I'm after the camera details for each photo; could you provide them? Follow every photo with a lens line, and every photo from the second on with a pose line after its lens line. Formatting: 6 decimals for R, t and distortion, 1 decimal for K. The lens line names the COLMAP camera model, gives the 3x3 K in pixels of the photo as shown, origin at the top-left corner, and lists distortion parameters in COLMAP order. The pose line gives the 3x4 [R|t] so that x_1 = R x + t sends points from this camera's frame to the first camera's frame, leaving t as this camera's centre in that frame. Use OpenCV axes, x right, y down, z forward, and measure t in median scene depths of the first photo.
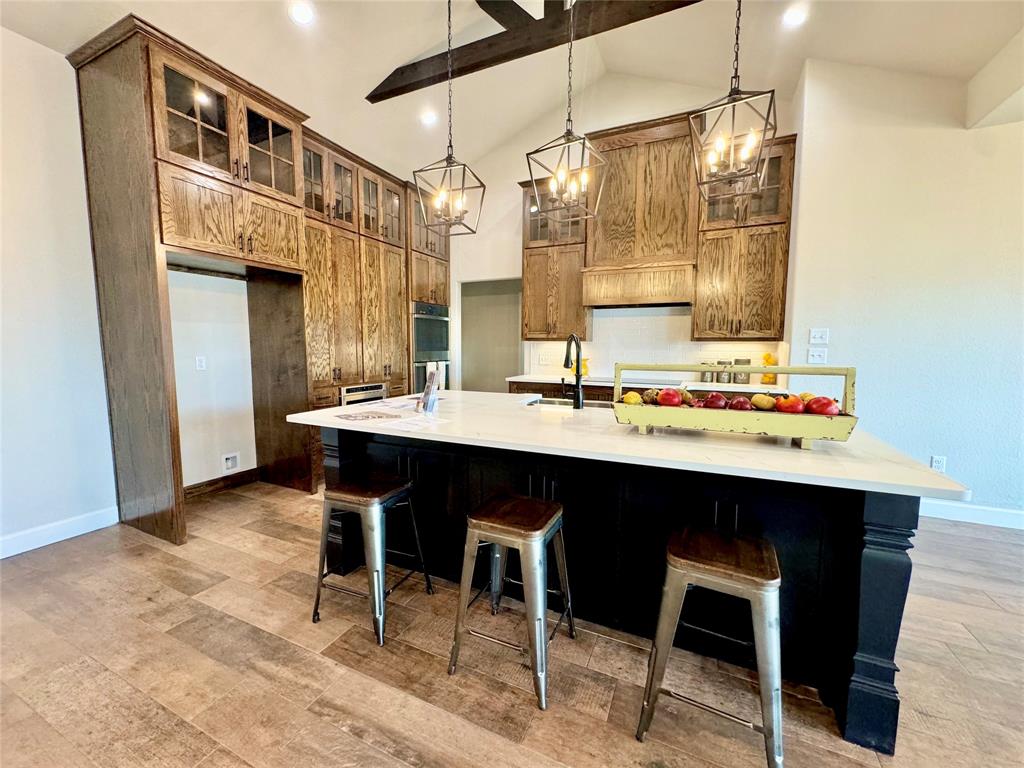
lens RADIAL K [[410.2, 0, 511.9], [0, 410.2, 385.1], [0, 0, 1]] dist [-0.005943, 0.001073]
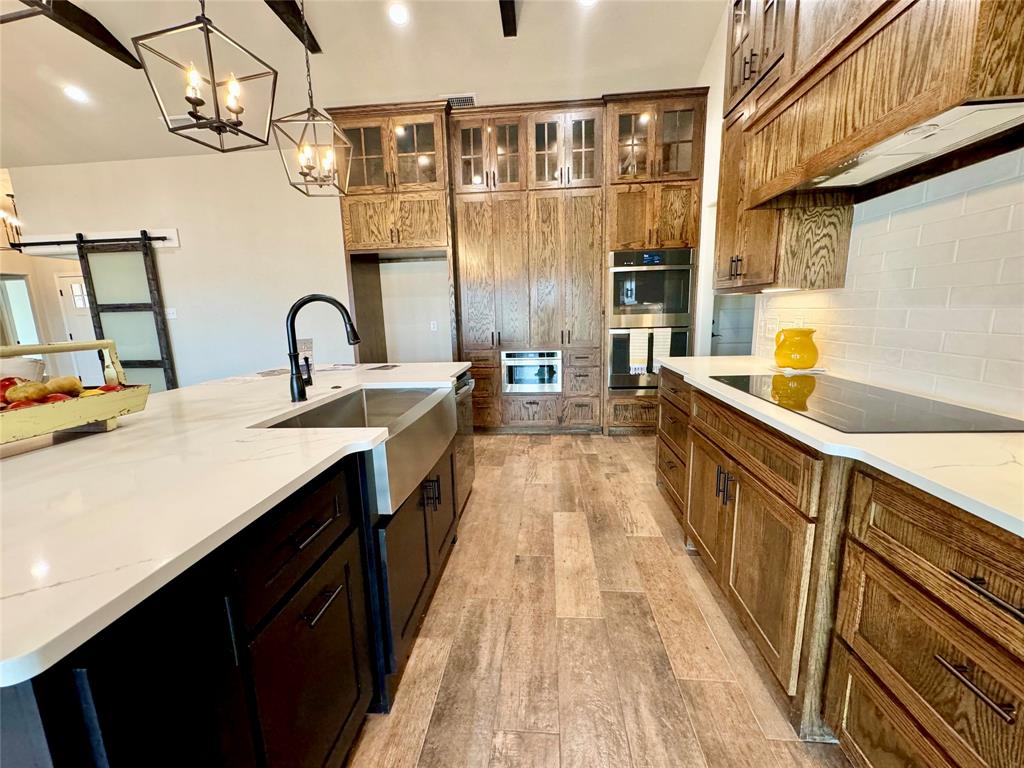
lens RADIAL K [[410.2, 0, 512.2], [0, 410.2, 381.3], [0, 0, 1]] dist [-0.005943, 0.001073]
pose [[0.347475, 0.153300, -0.925073, 0.612234], [-0.058423, 0.988168, 0.141811, -0.074017], [0.935867, 0.004769, 0.352320, 0.706612]]
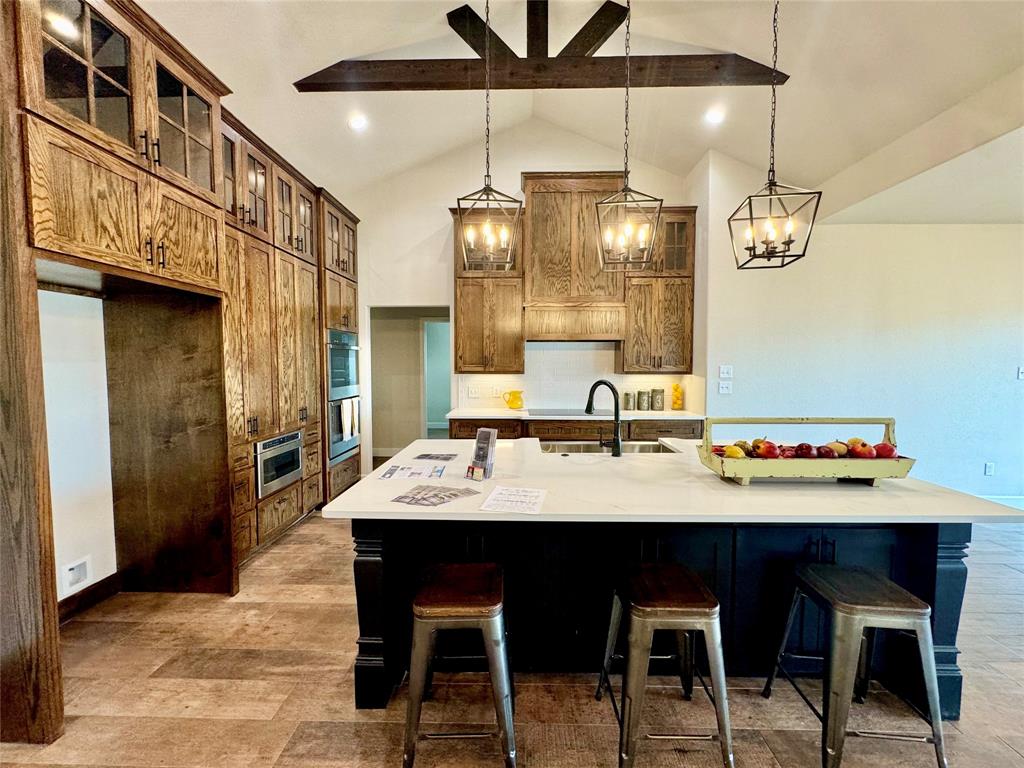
lens RADIAL K [[410.2, 0, 511.2], [0, 410.2, 384.5], [0, 0, 1]] dist [-0.005943, 0.001073]
pose [[0.917199, -0.025887, 0.397588, -0.302827], [0.042503, 0.998550, -0.033036, -0.061373], [-0.396156, 0.047199, 0.916969, 0.115095]]
